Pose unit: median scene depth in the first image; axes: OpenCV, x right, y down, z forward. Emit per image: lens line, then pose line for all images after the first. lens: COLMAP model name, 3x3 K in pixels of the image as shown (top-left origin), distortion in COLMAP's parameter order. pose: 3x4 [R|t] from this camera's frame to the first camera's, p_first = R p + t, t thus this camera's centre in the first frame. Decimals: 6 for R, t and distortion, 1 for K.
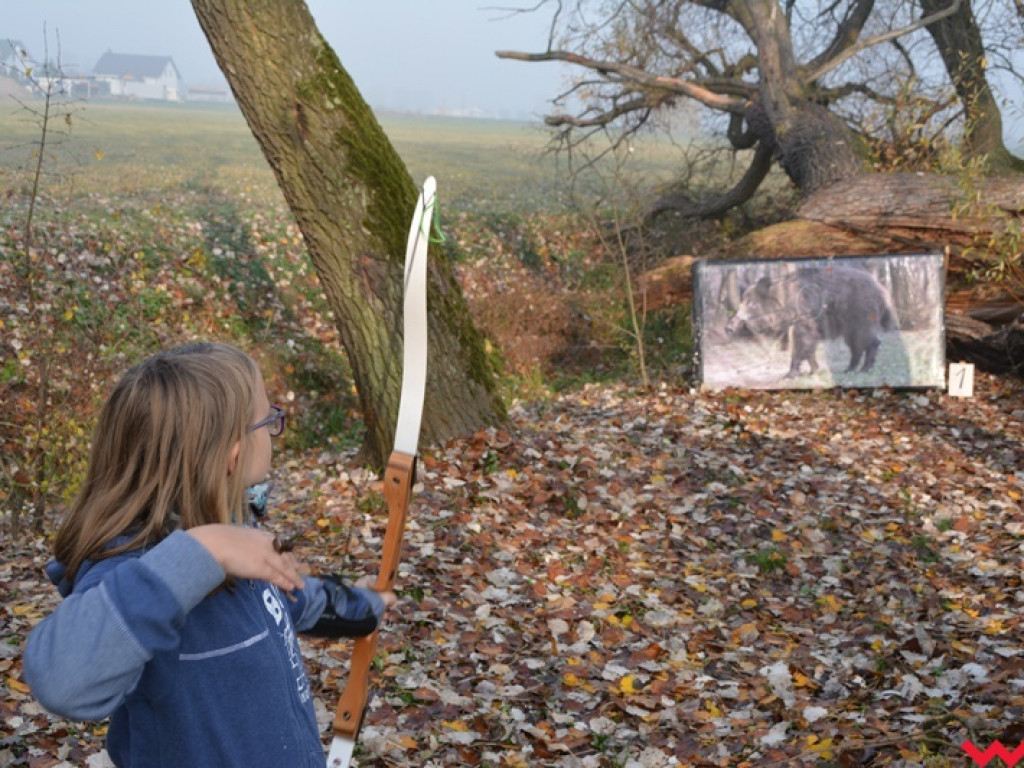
lens RADIAL K [[1625.9, 0, 512.0], [0, 1625.9, 384.0], [0, 0, 1]] dist [0.030658, 0.547076]
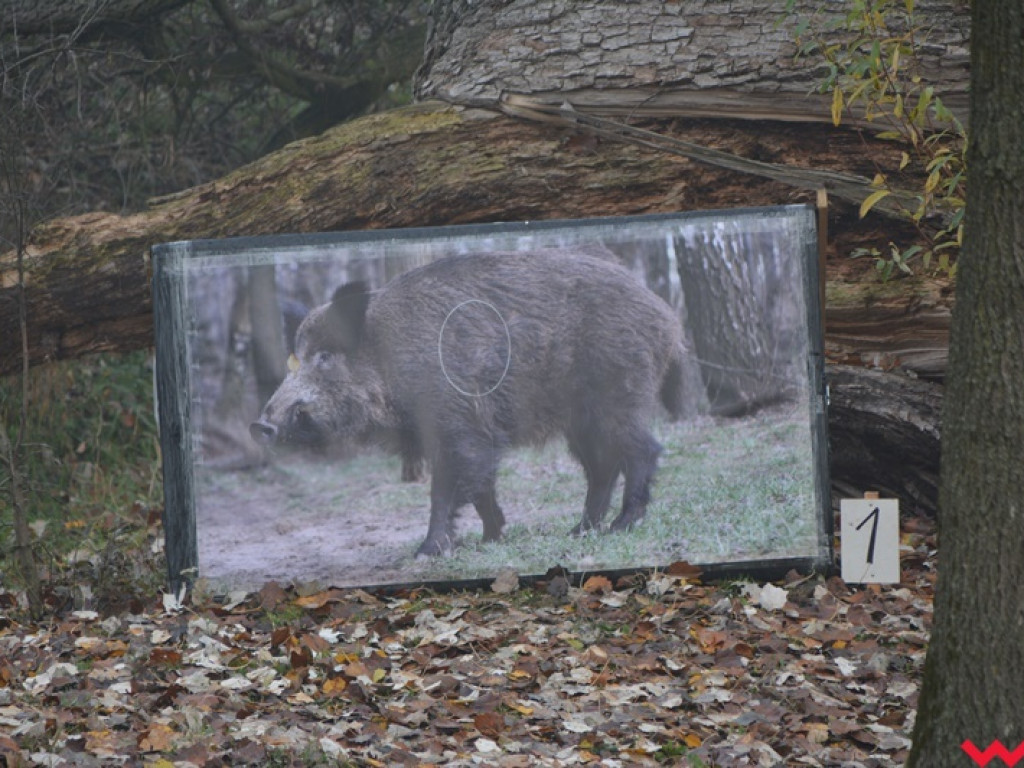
lens RADIAL K [[1625.9, 0, 512.0], [0, 1625.9, 384.0], [0, 0, 1]] dist [0.030658, 0.547076]
pose [[0.981093, -0.031345, 0.190983, 0.118630], [0.042610, 0.997568, -0.055163, -0.020847], [-0.188790, 0.062258, 0.980042, 0.626575]]
